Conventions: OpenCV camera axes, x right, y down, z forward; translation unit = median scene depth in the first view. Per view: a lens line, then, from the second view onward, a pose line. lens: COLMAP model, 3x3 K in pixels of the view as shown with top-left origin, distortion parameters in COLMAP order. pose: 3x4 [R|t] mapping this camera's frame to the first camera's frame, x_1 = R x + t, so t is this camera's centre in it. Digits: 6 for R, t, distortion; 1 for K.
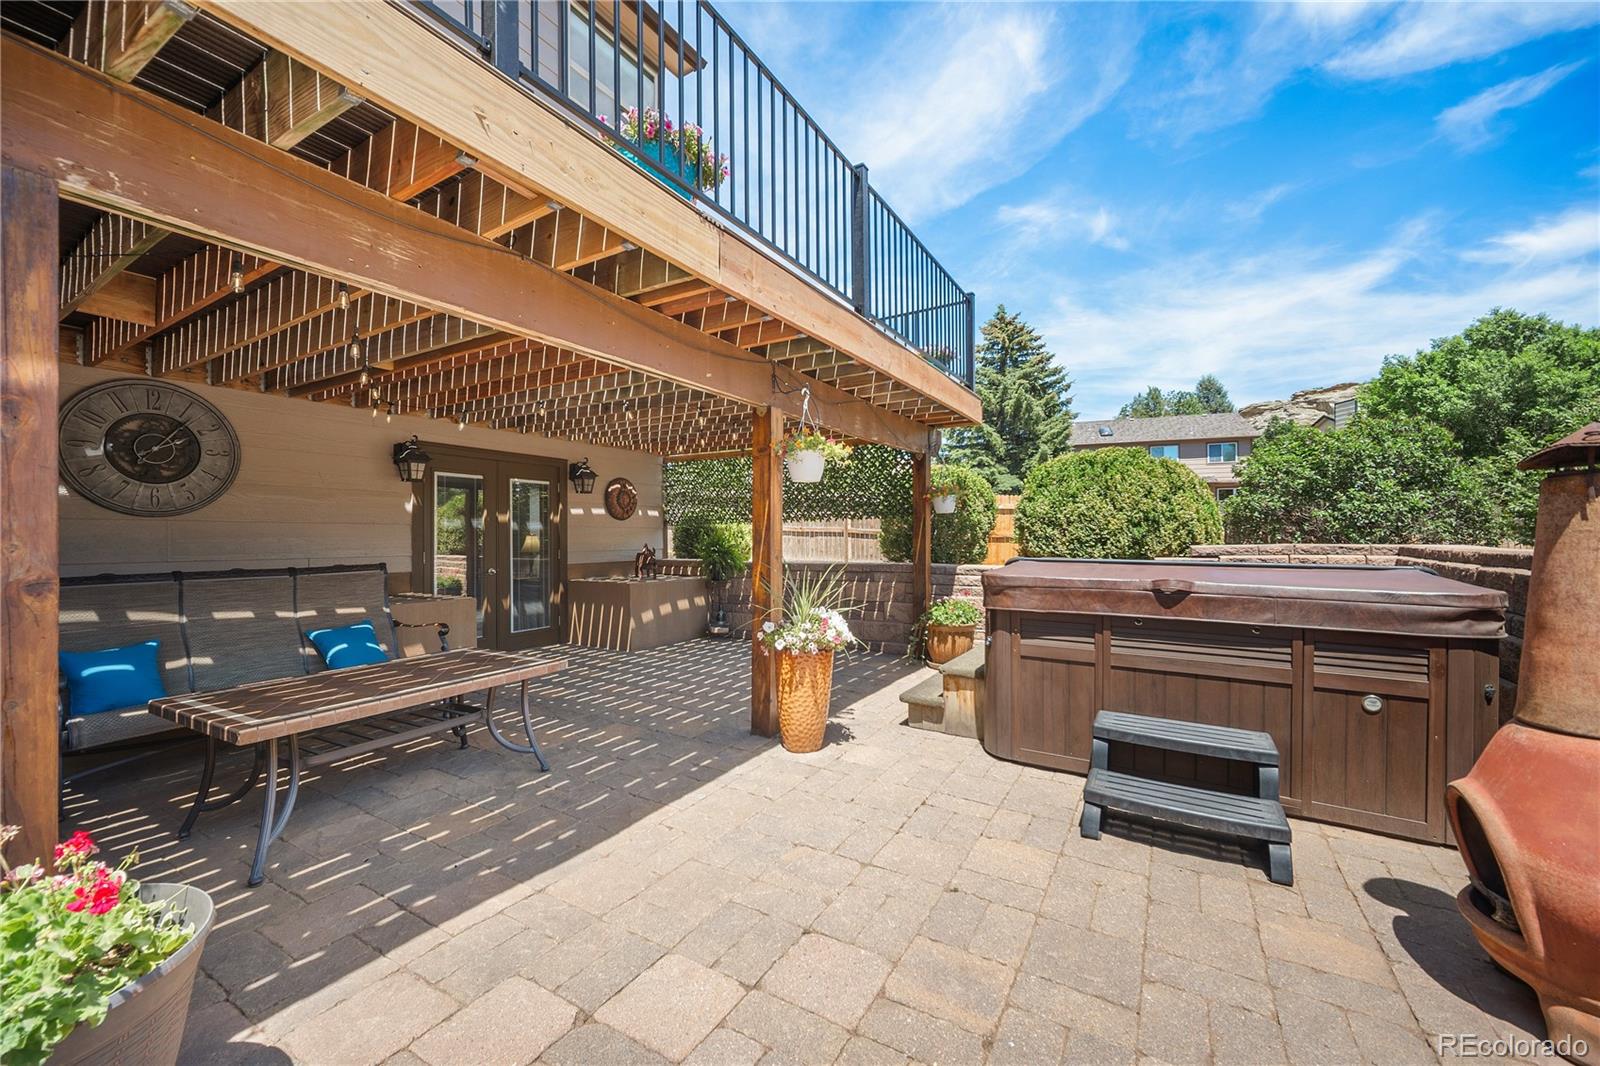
lens RADIAL K [[625.3, 0, 800.0], [0, 625.3, 533.0], [0, 0, 1]] dist [-0.003549, 0.000587]
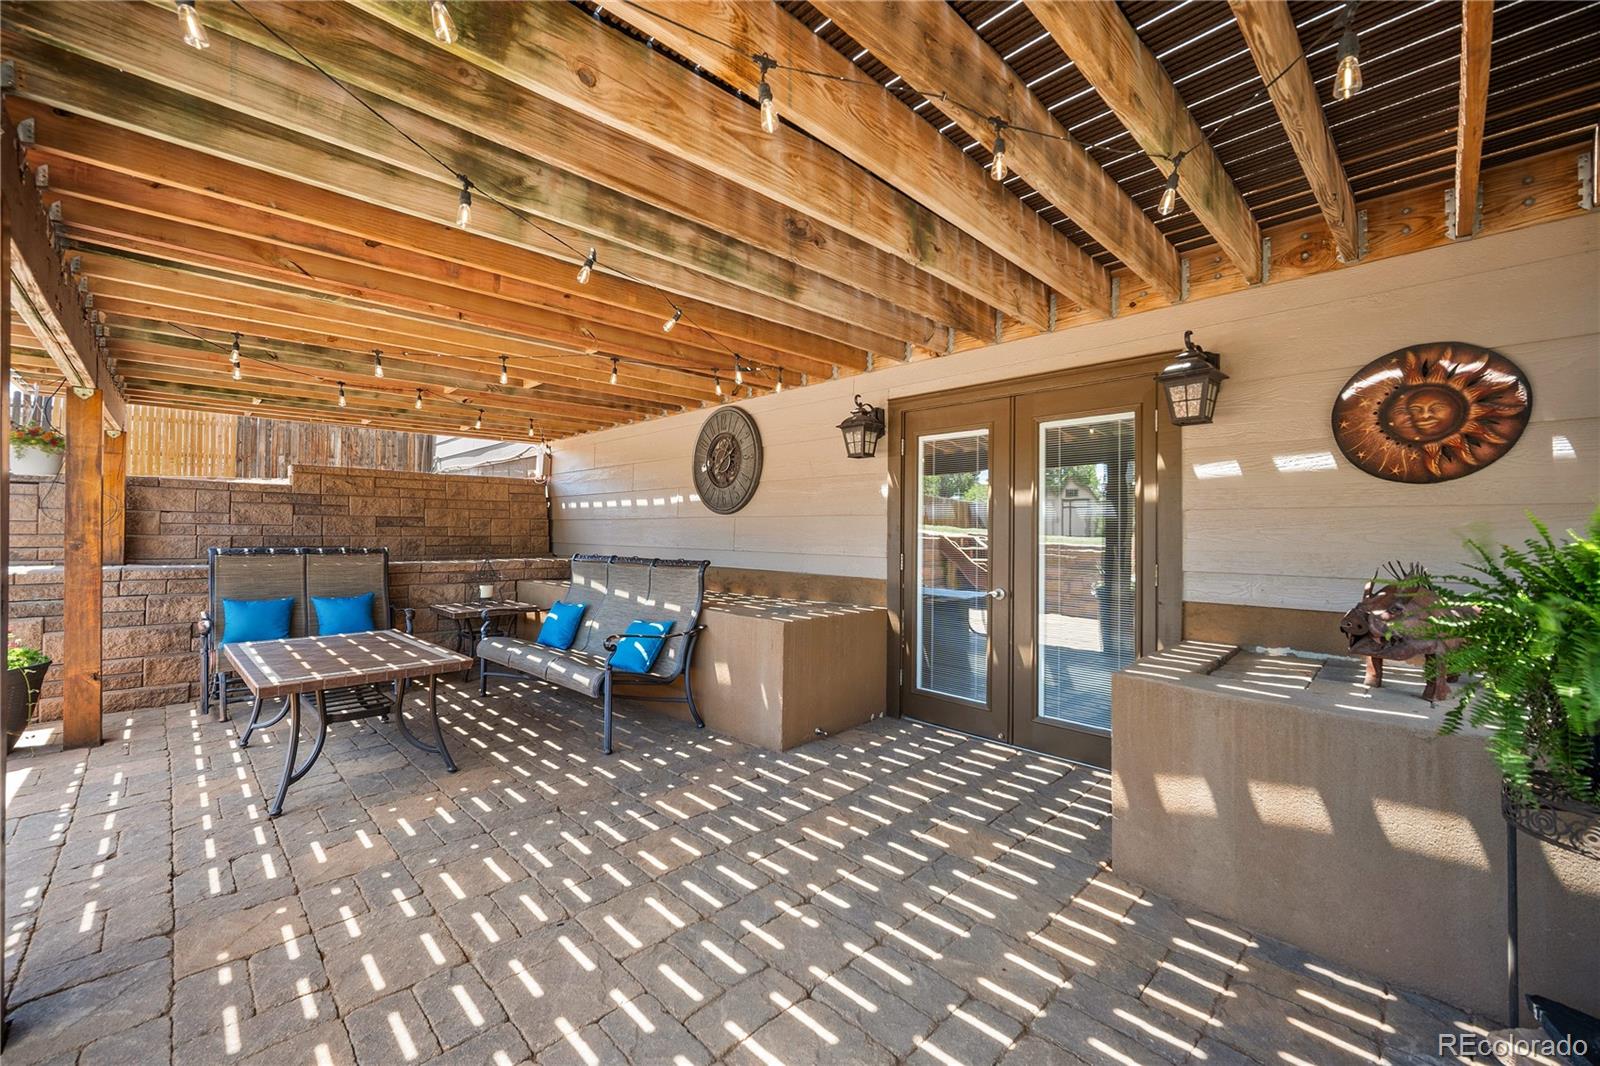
lens RADIAL K [[632.5, 0, 780.9], [0, 632.5, 523.0], [0, 0, 1]] dist [-0.001977, -0.000074]
pose [[-0.257159, -0.011453, -0.966301, 0.106444], [-0.001624, 0.999933, -0.011419, 0.004097], [0.966368, -0.001367, -0.257161, 0.889462]]
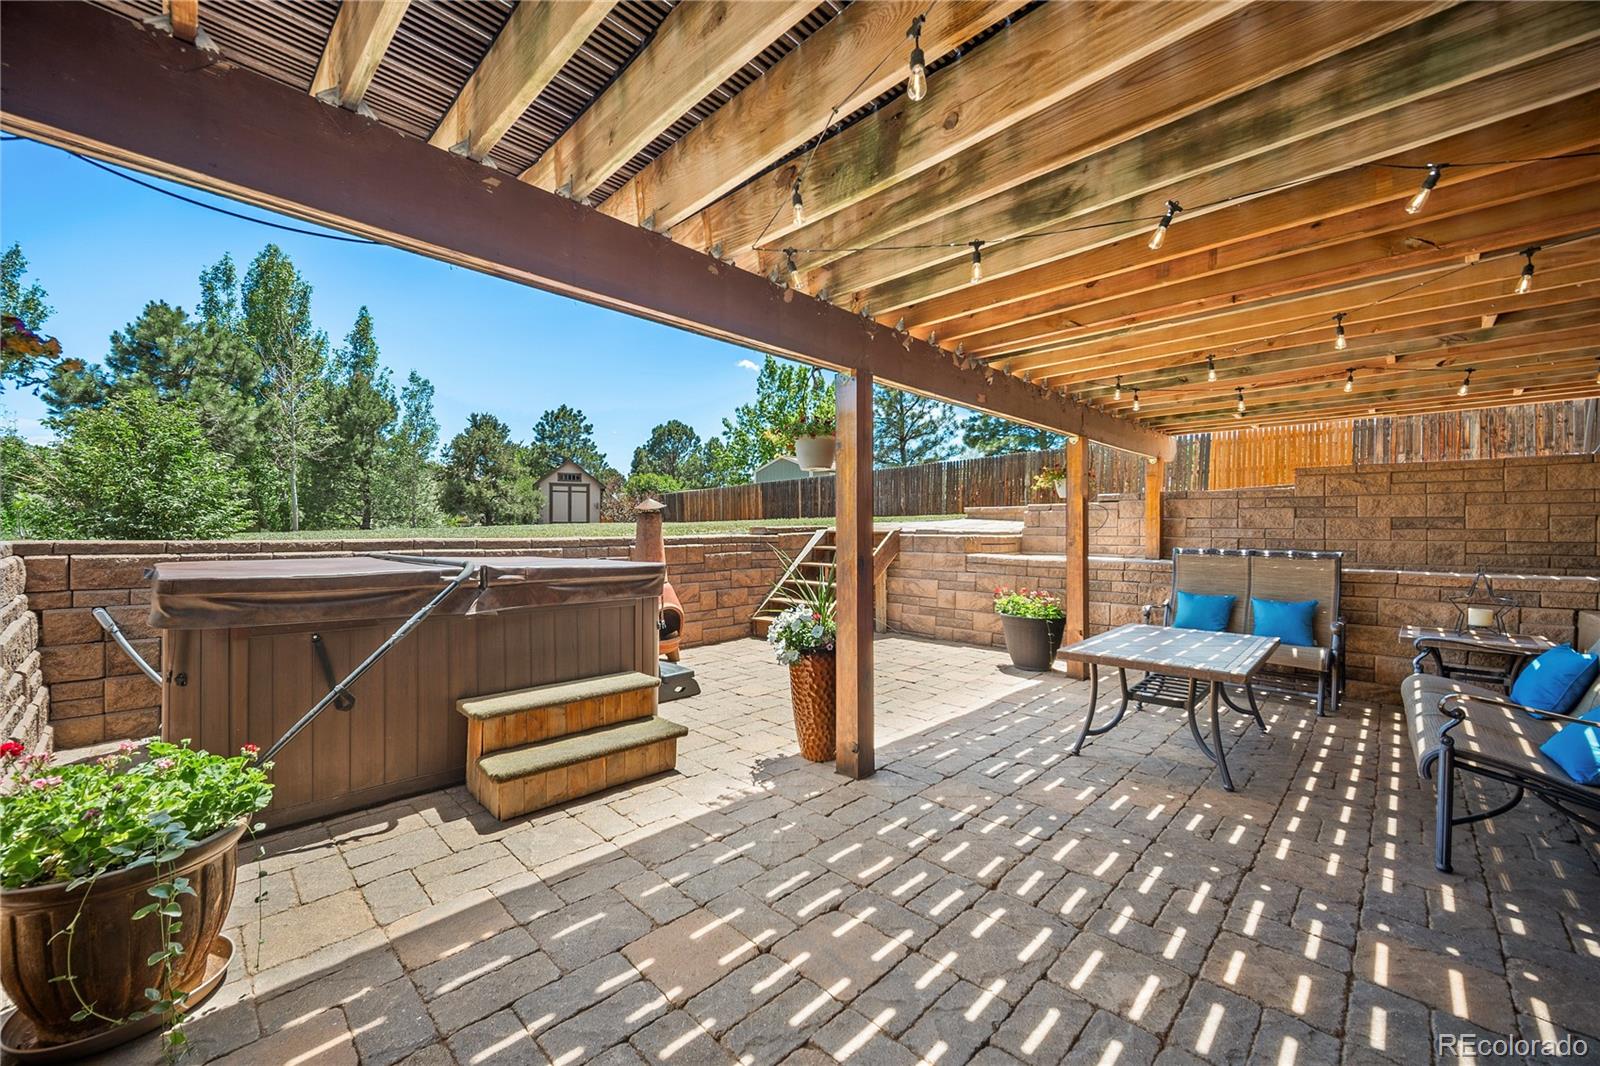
lens RADIAL K [[625.3, 0, 800.0], [0, 625.3, 533.0], [0, 0, 1]] dist [-0.003549, 0.000587]
pose [[-0.975474, -0.001387, 0.220111, -0.090981], [-0.001448, 0.999999, -0.000116, 0.005824], [-0.220110, -0.000432, -0.975475, 1.021544]]
